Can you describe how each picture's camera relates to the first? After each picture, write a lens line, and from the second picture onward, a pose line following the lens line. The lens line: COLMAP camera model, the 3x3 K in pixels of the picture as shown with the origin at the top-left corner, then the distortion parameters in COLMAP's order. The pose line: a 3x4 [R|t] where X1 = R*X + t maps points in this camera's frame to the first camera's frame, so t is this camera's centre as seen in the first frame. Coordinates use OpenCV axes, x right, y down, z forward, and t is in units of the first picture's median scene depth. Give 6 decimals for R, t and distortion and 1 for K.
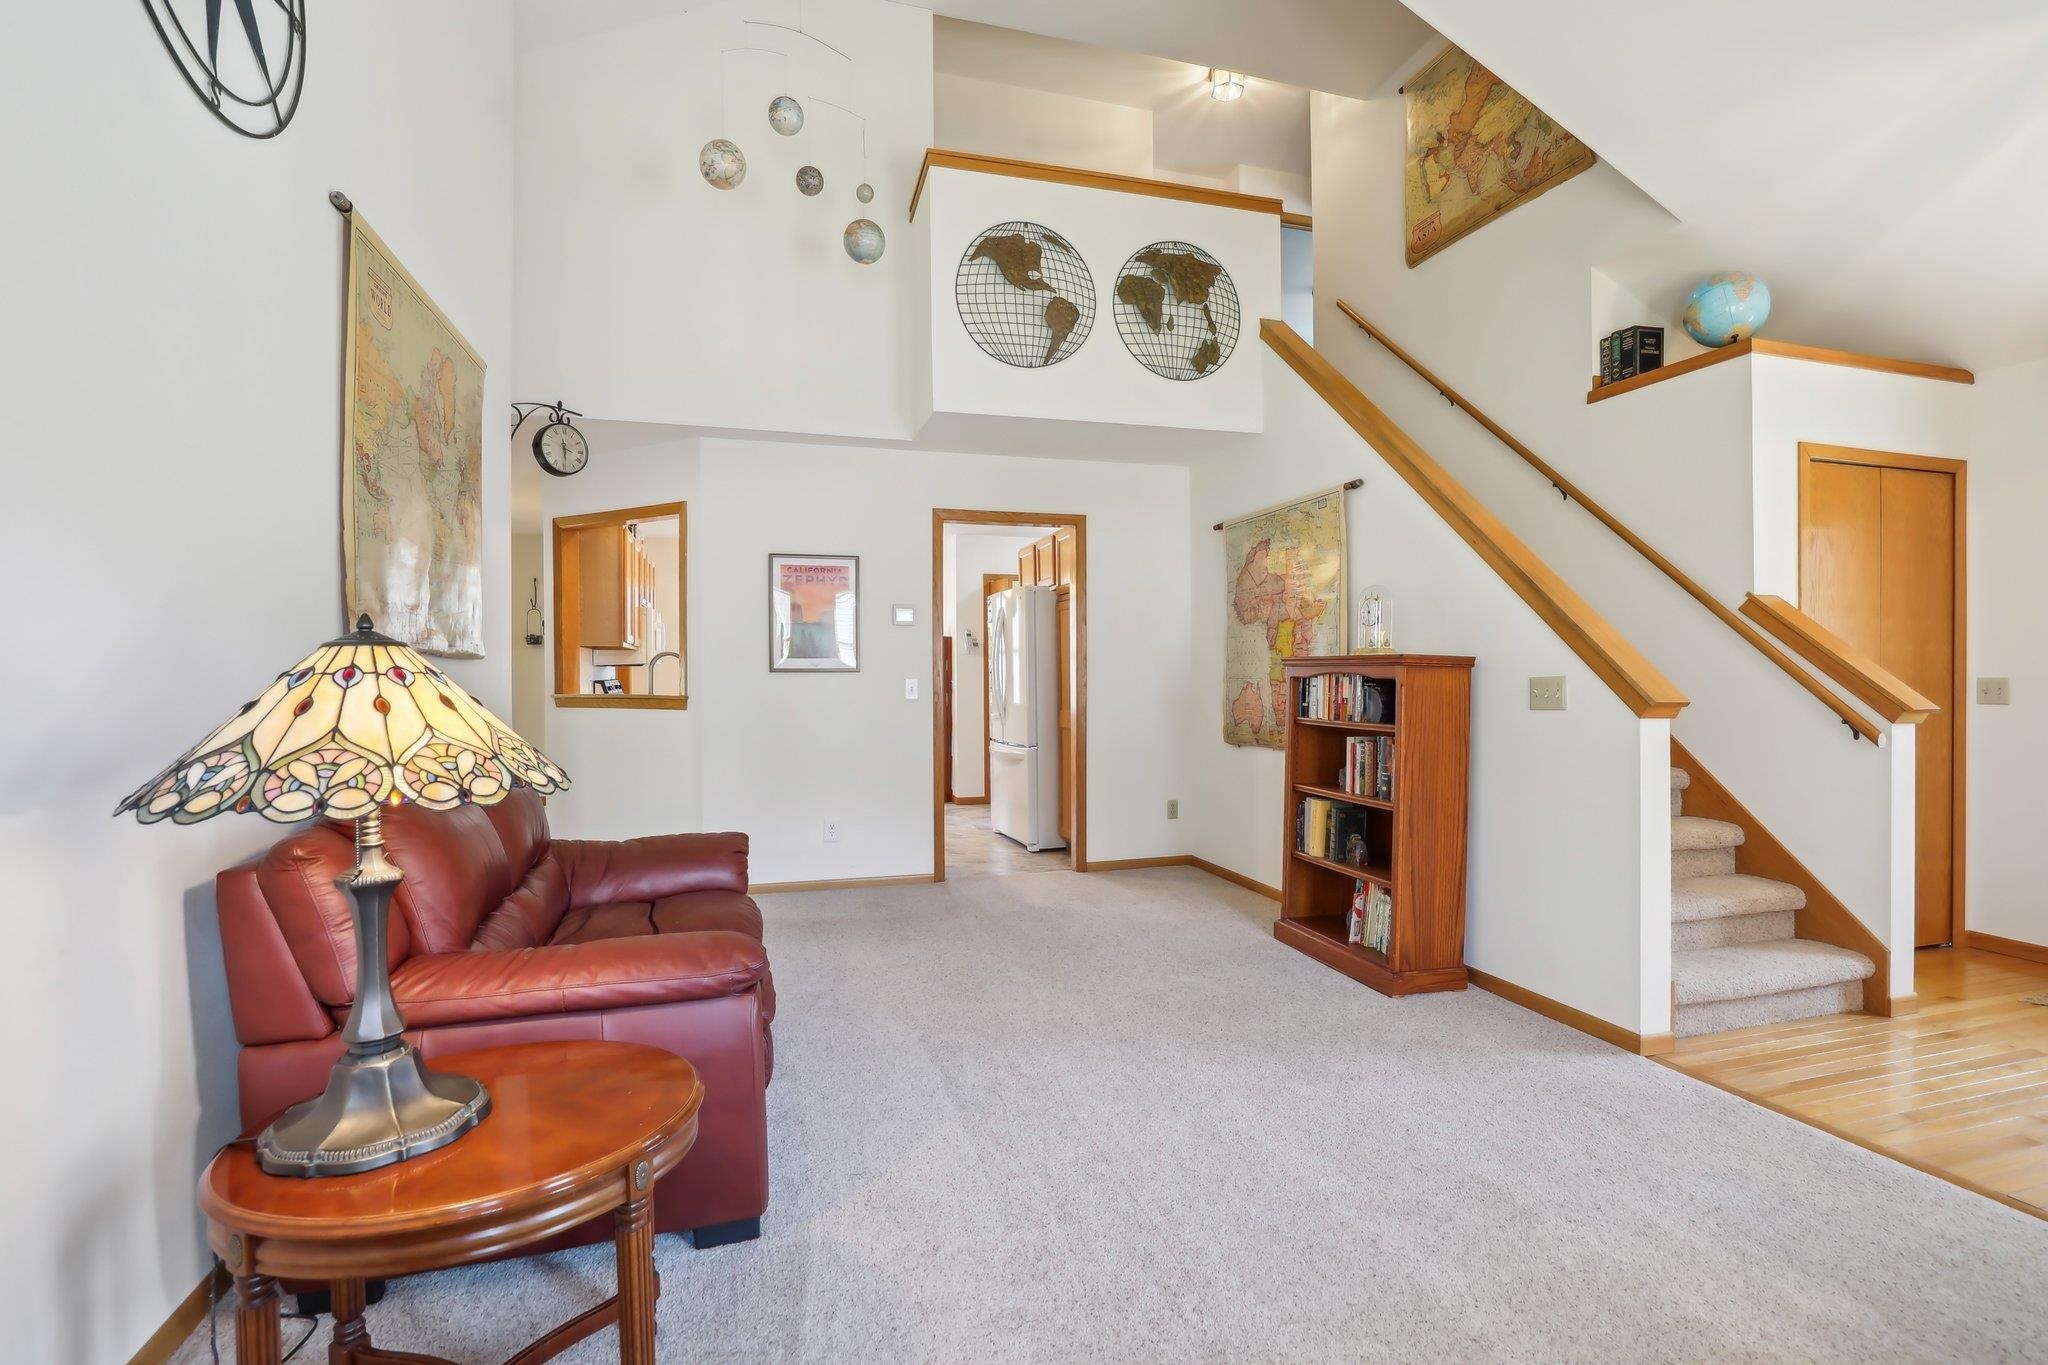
lens RADIAL K [[946.9, 0, 1034.9], [0, 946.9, 675.3], [0, 0, 1]] dist [-0.040596, 0.000446]
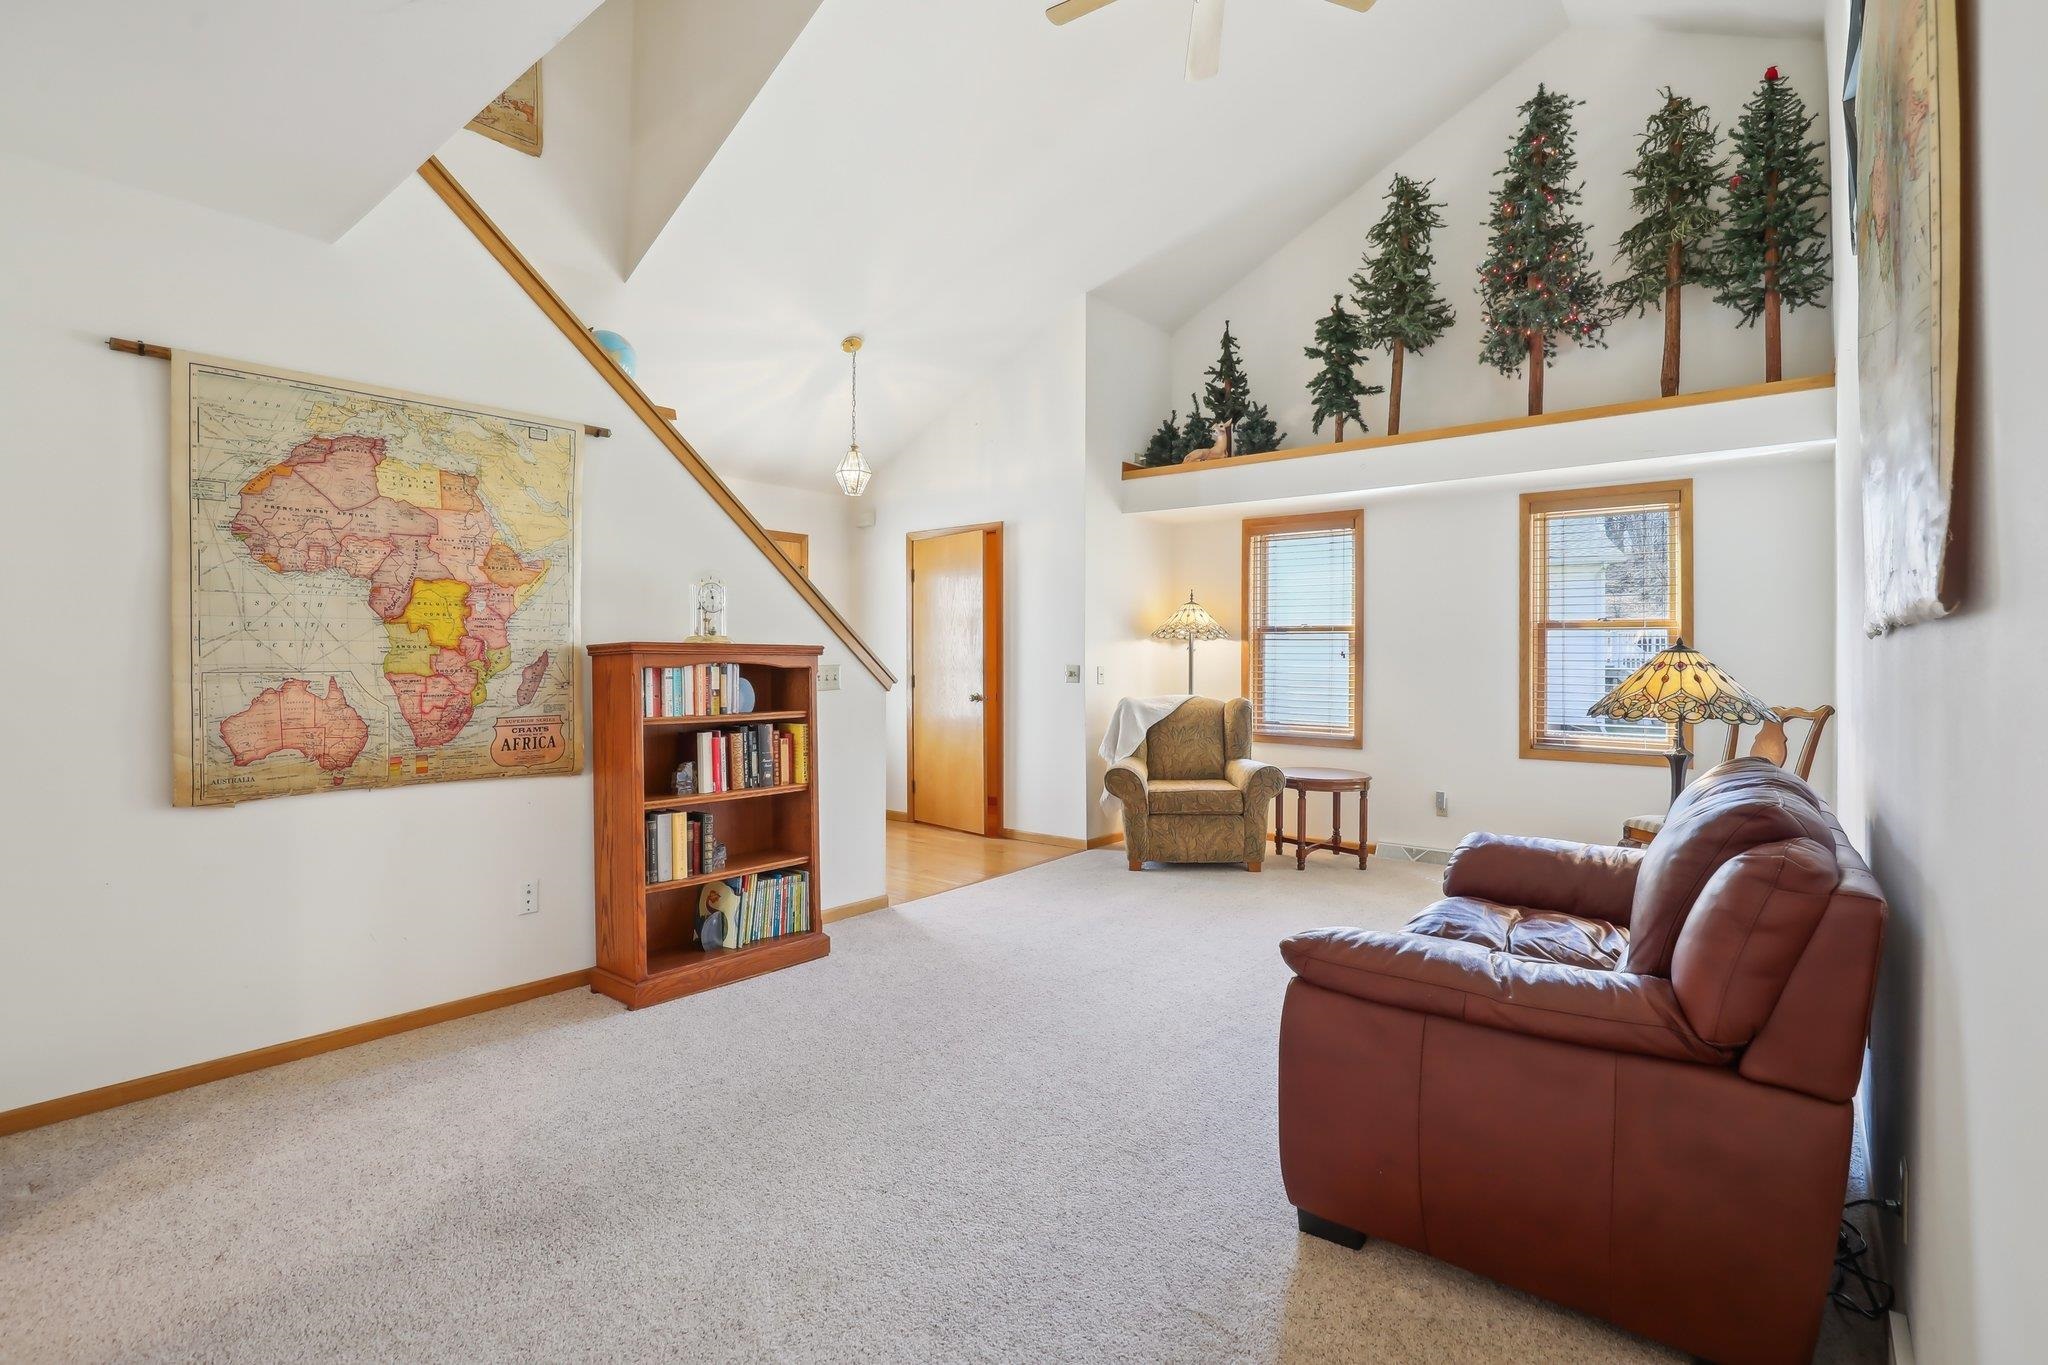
lens RADIAL K [[946.9, 0, 1034.9], [0, 946.9, 675.3], [0, 0, 1]] dist [-0.040596, 0.000446]
pose [[-0.567280, -0.014586, 0.823396, -0.485274], [-0.000280, 0.999846, 0.017519, -0.004890], [-0.823525, 0.009708, -0.567197, 1.018329]]
